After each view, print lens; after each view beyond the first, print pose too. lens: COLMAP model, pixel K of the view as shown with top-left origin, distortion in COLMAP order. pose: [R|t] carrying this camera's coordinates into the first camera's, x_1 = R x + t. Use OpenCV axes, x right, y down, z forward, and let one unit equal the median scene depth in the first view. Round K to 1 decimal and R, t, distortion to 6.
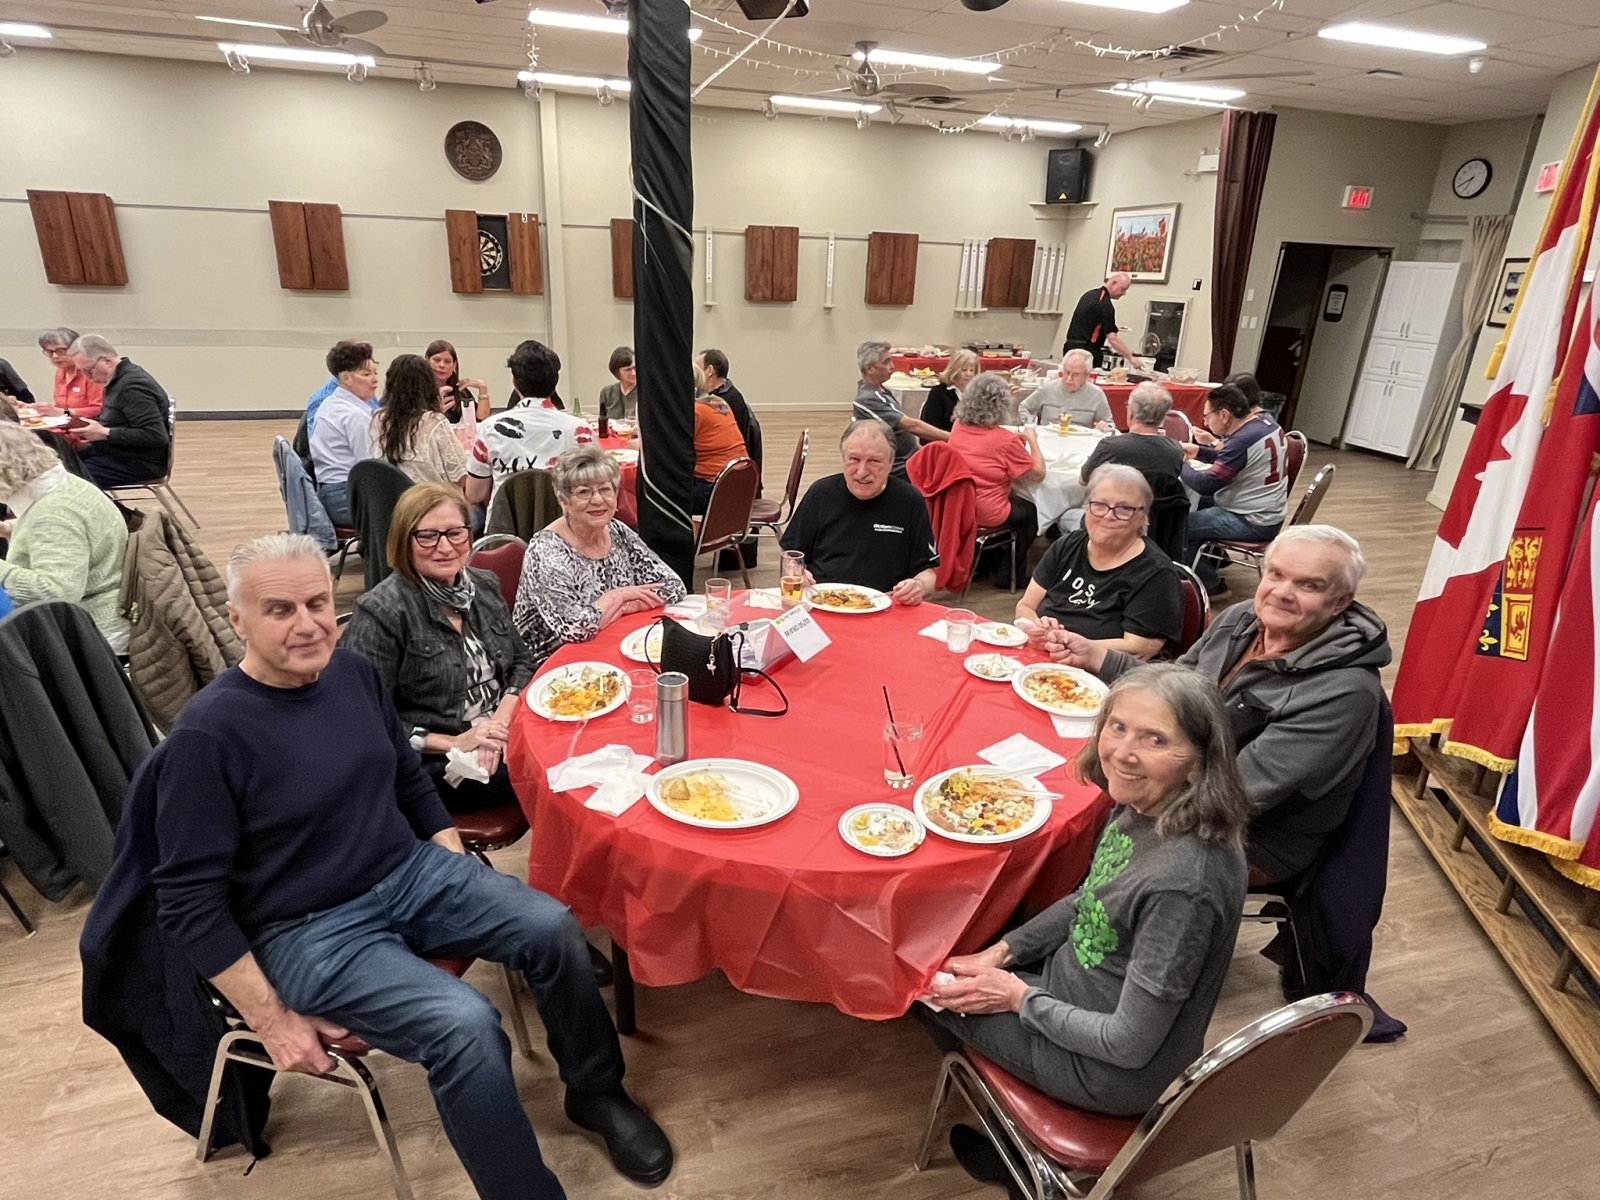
lens RADIAL K [[851.7, 0, 795.5], [0, 851.7, 594.7], [0, 0, 1]] dist [0.017681, 0.000376]
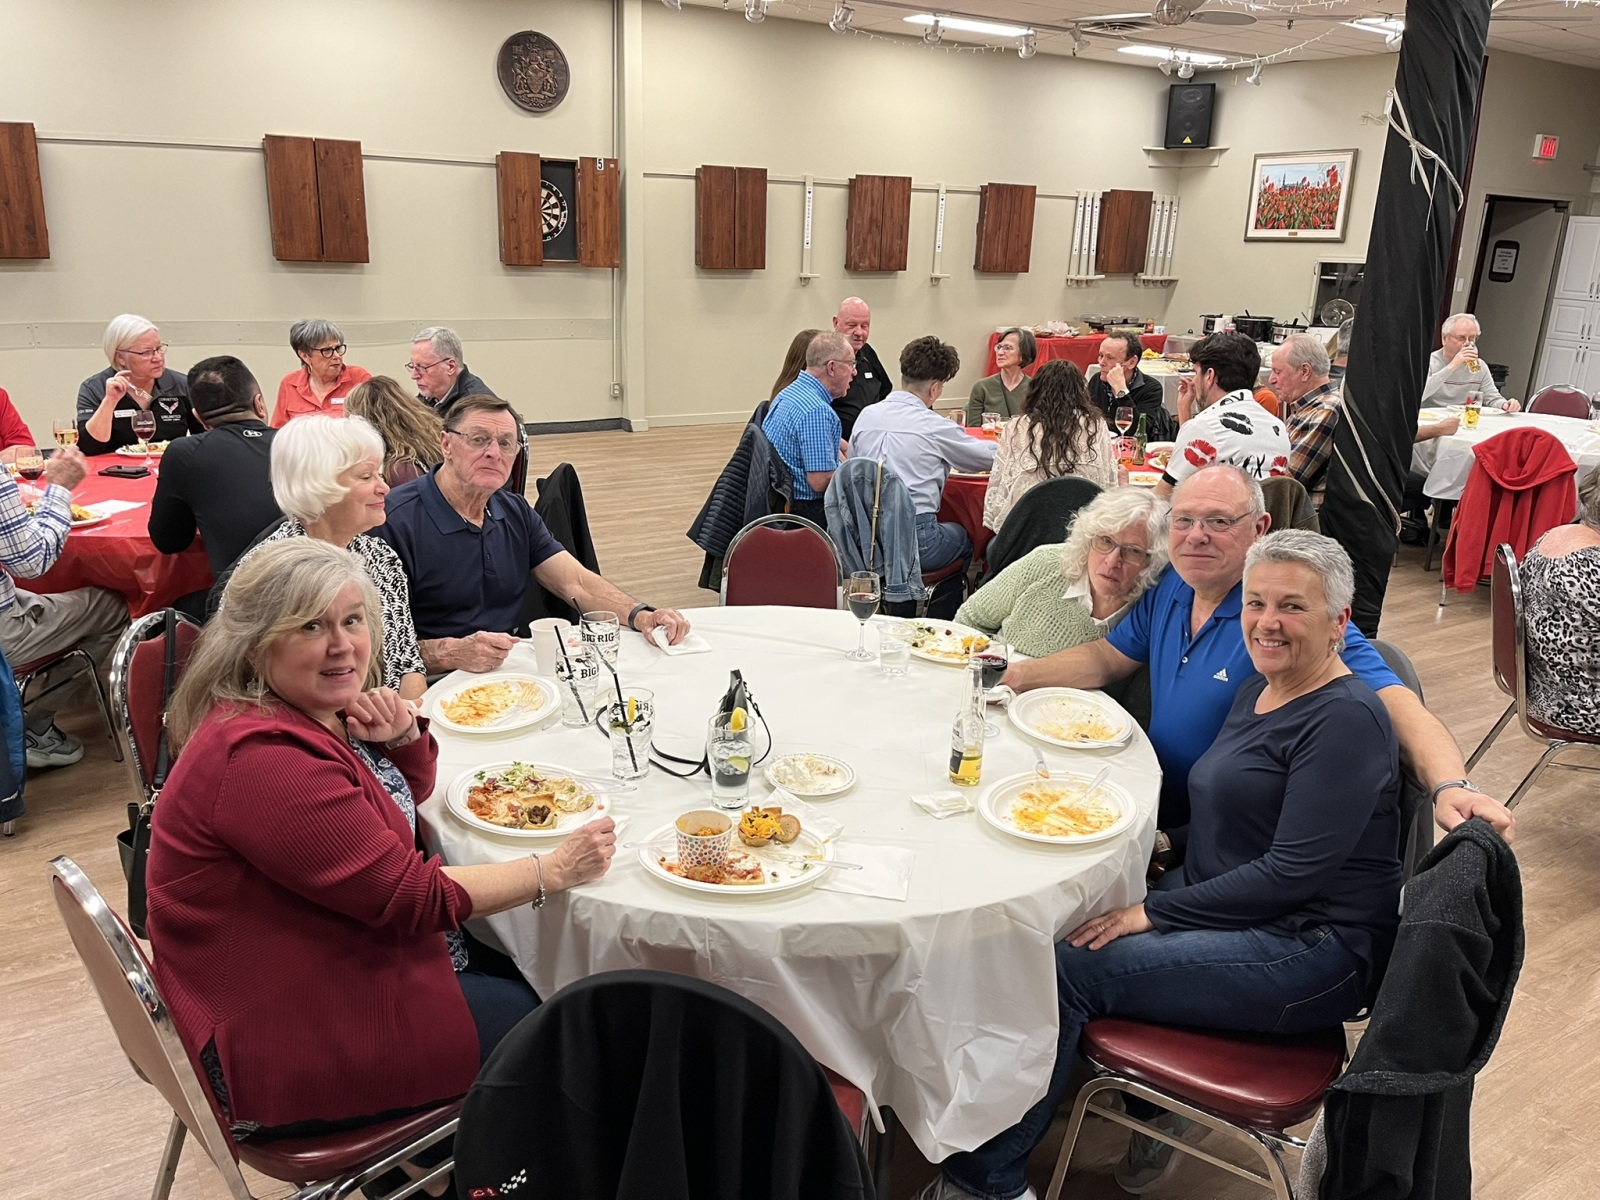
lens RADIAL K [[1216.2, 0, 793.4], [0, 1216.2, 600.5], [0, 0, 1]] dist [0.082753, -0.027732]
pose [[0.964803, -0.079051, 0.250812, -0.437385], [0.094736, 0.994192, -0.051071, 0.001557], [-0.245318, 0.073034, 0.966688, -0.032110]]
